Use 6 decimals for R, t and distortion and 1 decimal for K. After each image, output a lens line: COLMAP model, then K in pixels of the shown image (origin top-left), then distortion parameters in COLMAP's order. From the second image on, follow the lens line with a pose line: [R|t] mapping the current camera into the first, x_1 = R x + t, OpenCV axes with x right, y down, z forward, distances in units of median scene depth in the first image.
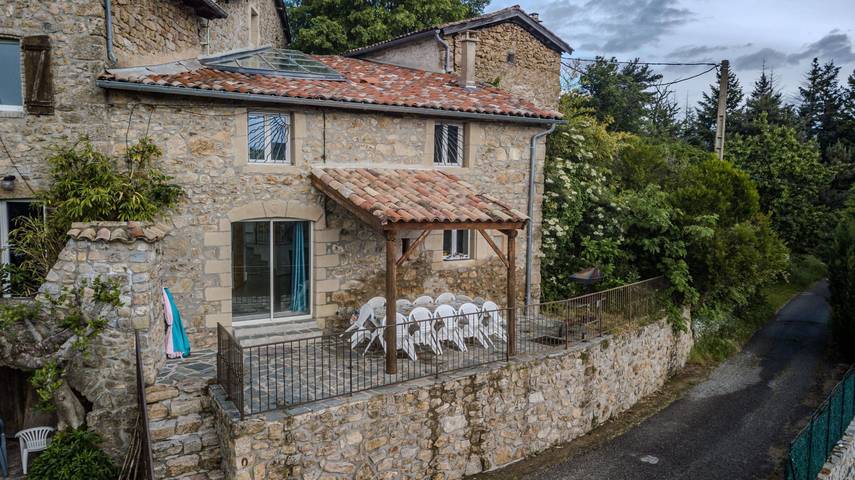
lens RADIAL K [[655.4, 0, 427.5], [0, 655.4, 240.0], [0, 0, 1]] dist [0.010759, 0.006127]
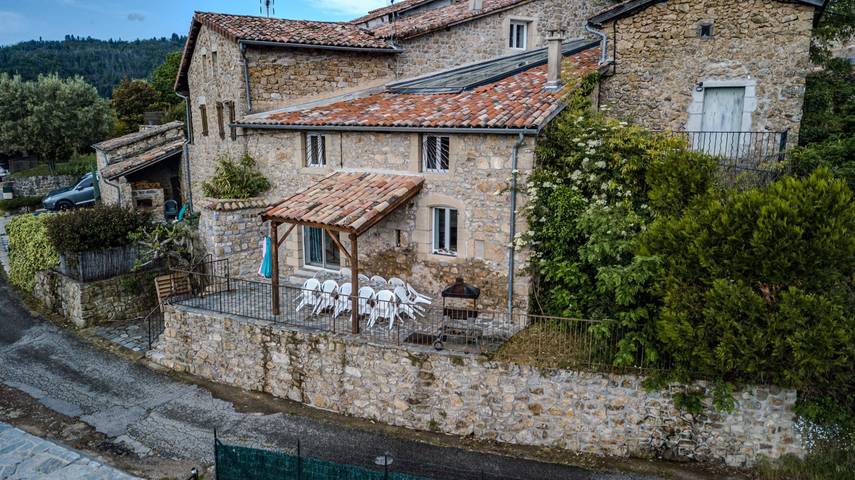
lens RADIAL K [[655.4, 0, 427.5], [0, 655.4, 240.0], [0, 0, 1]] dist [0.010759, 0.006127]
pose [[0.425890, 0.156234, -0.891184, 1.148958], [-0.078472, 0.987645, 0.135644, -0.162164], [0.901366, 0.012164, 0.432888, 0.529257]]
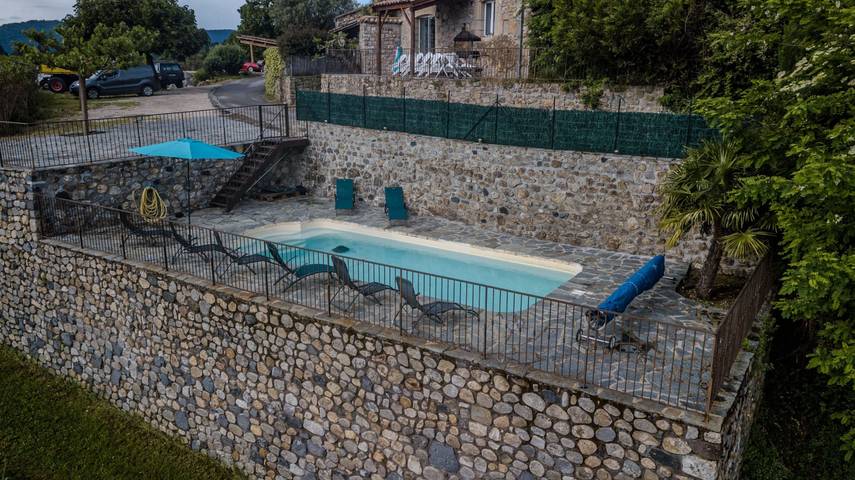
lens RADIAL K [[655.4, 0, 427.5], [0, 655.4, 240.0], [0, 0, 1]] dist [0.010759, 0.006127]
pose [[-0.000802, 0.228003, -0.973660, 1.907885], [-0.098693, 0.968889, 0.226967, 0.179193], [0.995118, 0.096276, 0.021726, 0.951065]]
